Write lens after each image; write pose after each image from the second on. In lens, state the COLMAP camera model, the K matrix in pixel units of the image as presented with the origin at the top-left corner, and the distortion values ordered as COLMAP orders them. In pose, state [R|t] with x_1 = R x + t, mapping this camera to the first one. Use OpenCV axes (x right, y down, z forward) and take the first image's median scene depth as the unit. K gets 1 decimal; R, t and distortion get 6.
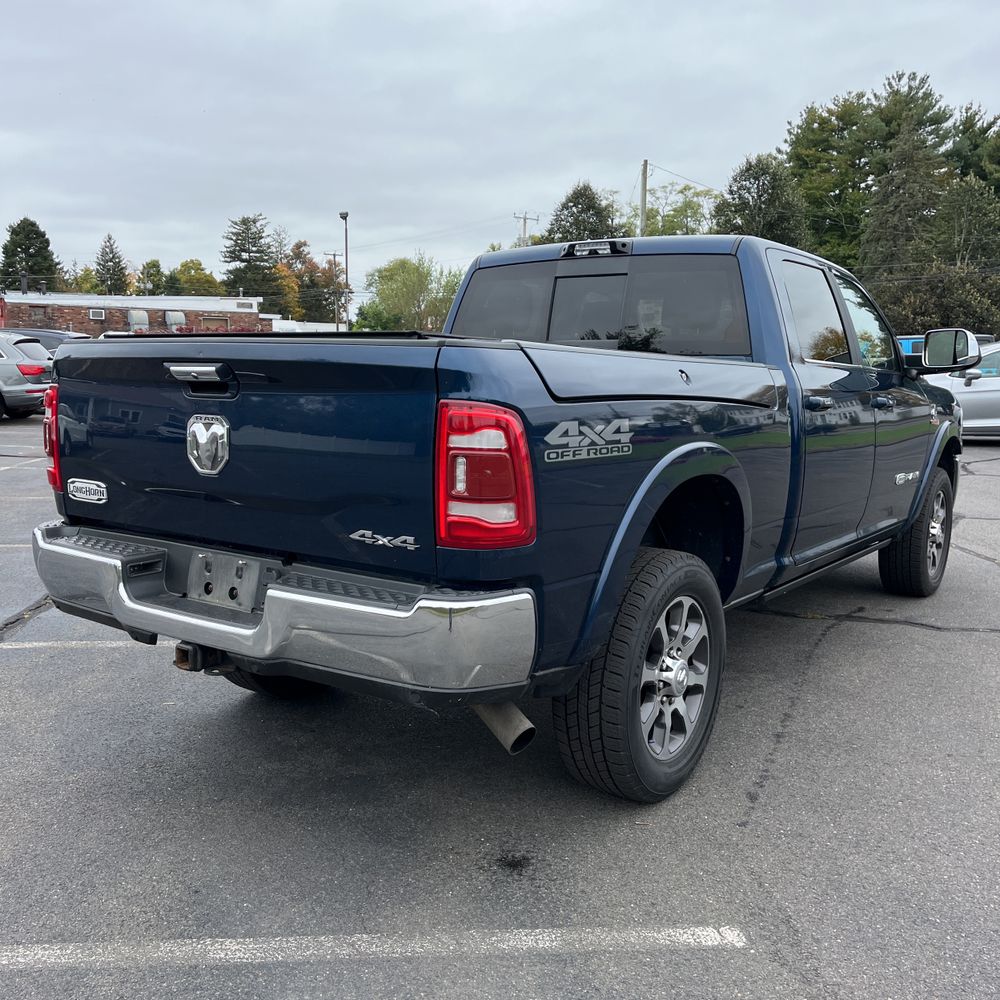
lens RADIAL K [[1011.4, 0, 499.1], [0, 1011.4, 491.2], [0, 0, 1]] dist [0.026126, 0.008152]
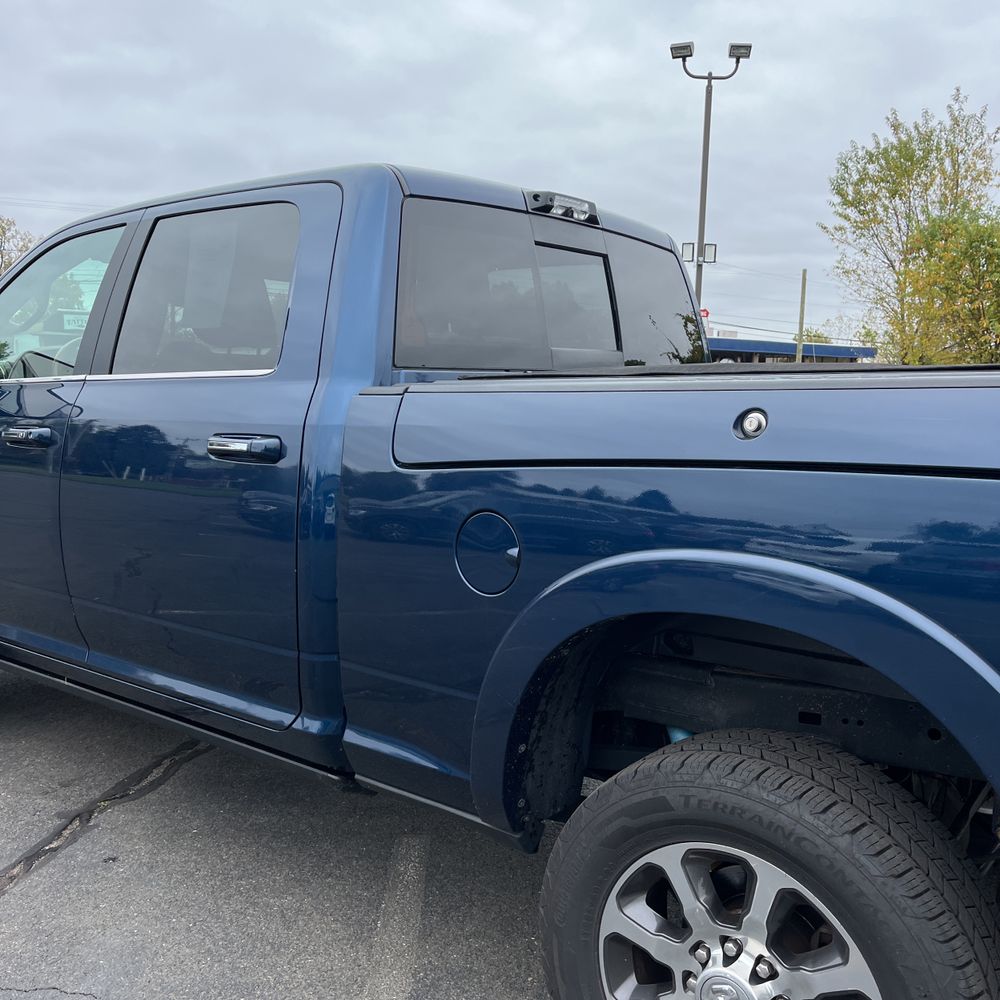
lens RADIAL K [[1000.8, 0, 507.1], [0, 1000.8, 503.4], [0, 0, 1]] dist [0.077106, -0.096427]
pose [[0.053379, -0.139136, 0.988834, -0.054111], [0.120804, 0.983872, 0.131916, -0.013615], [-0.991240, 0.112414, 0.069327, 0.096505]]
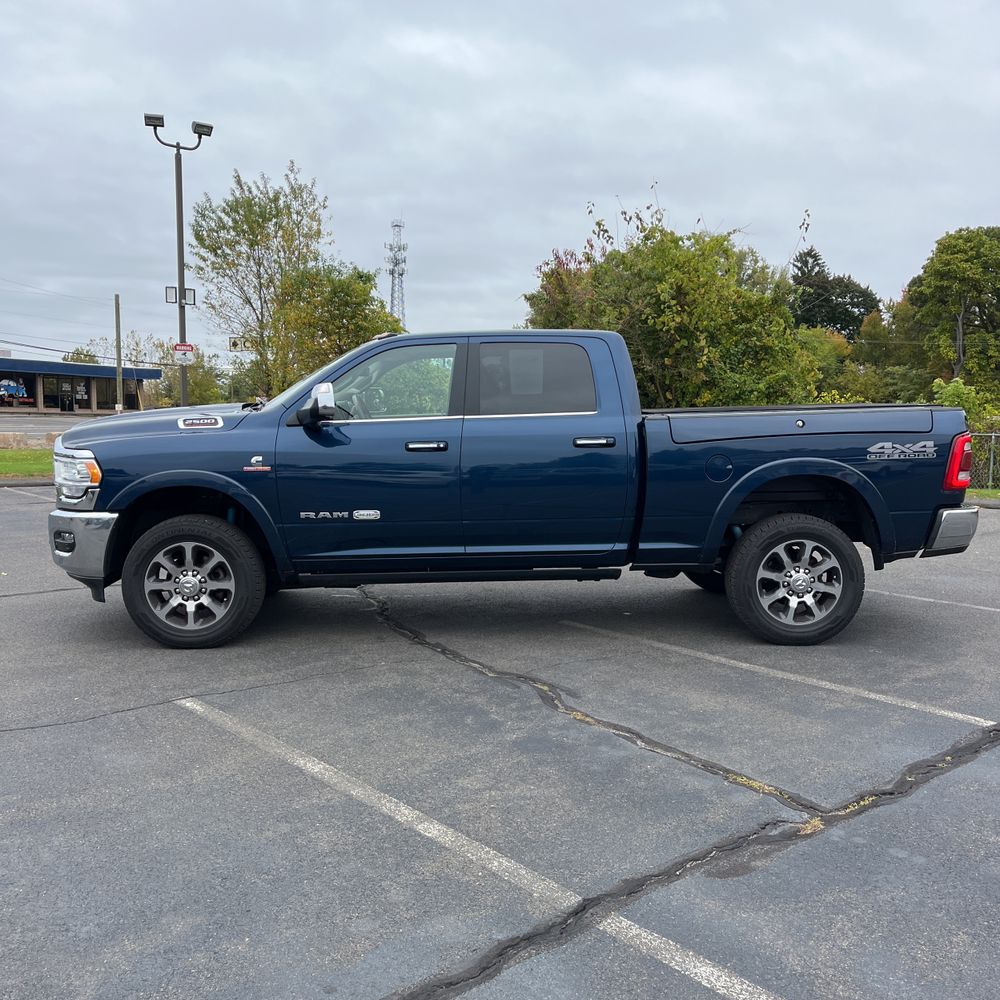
lens RADIAL K [[1000.9, 0, 489.1], [0, 1000.9, 519.5], [0, 0, 1]] dist [0.038015, -0.008577]
pose [[-0.594670, -0.108689, 0.796589, -0.099853], [0.099266, 0.973312, 0.206905, -0.029608], [-0.797818, 0.202114, -0.568010, 0.198307]]
